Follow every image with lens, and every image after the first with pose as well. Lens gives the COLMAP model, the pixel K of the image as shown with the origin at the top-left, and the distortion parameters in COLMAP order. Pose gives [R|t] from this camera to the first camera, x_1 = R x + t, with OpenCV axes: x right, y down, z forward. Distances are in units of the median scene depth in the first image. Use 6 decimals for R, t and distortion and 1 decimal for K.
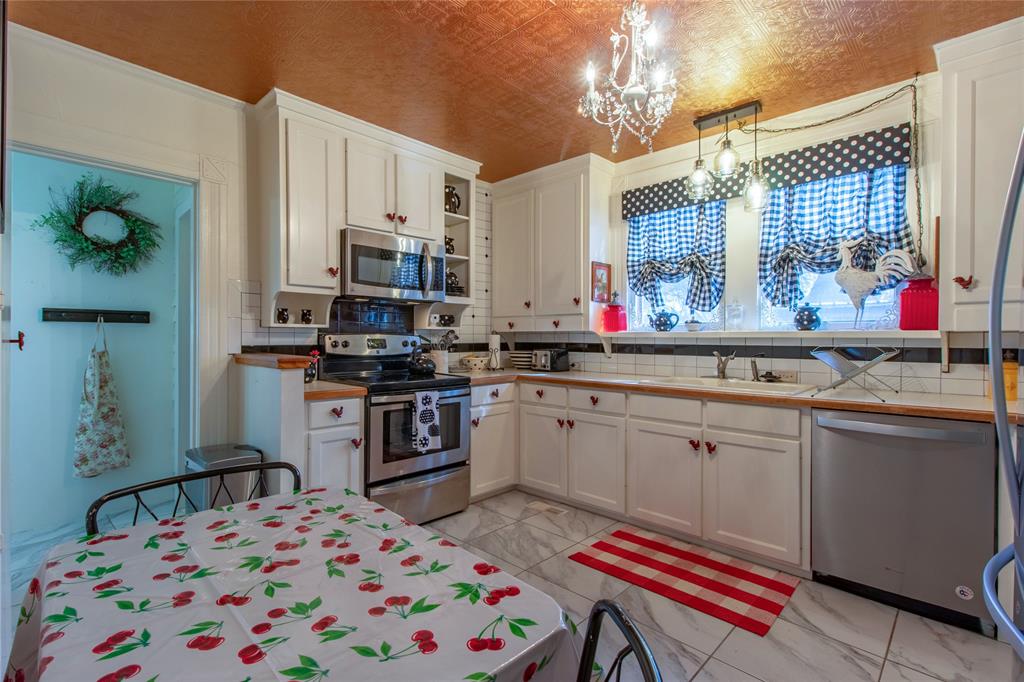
lens RADIAL K [[474.8, 0, 501.6], [0, 474.8, 340.8], [0, 0, 1]] dist [0.010775, 0.000021]
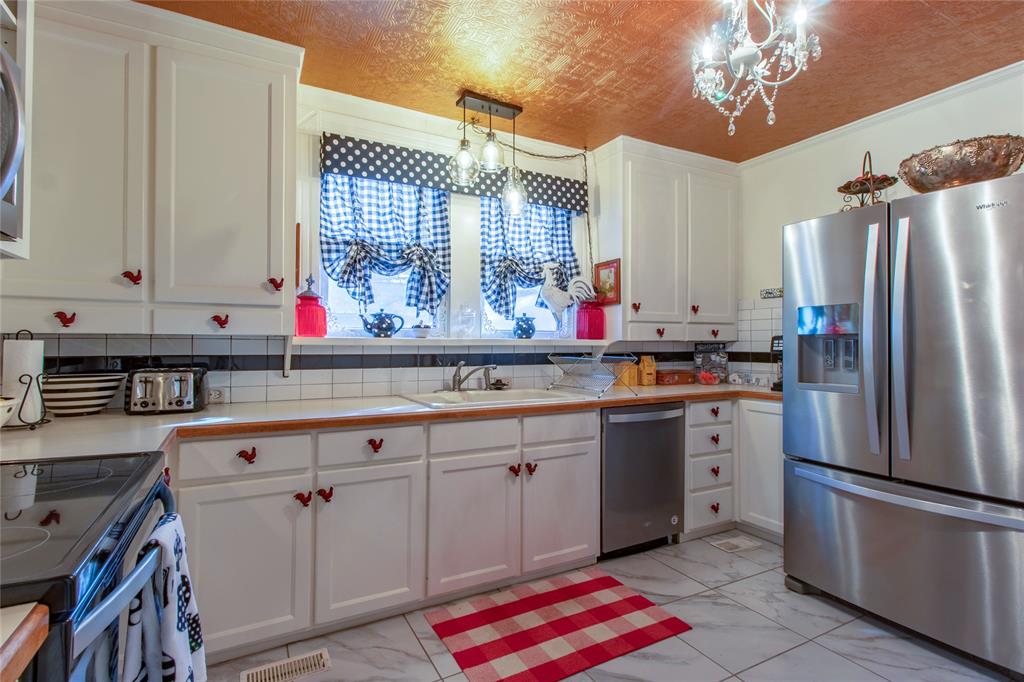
lens RADIAL K [[474.8, 0, 507.1], [0, 474.8, 336.8], [0, 0, 1]] dist [0.010775, 0.000021]
pose [[0.310769, 0.013094, 0.950395, -0.376278], [0.005398, 0.999865, -0.015540, -0.009190], [-0.950470, 0.009960, 0.310657, 0.664731]]
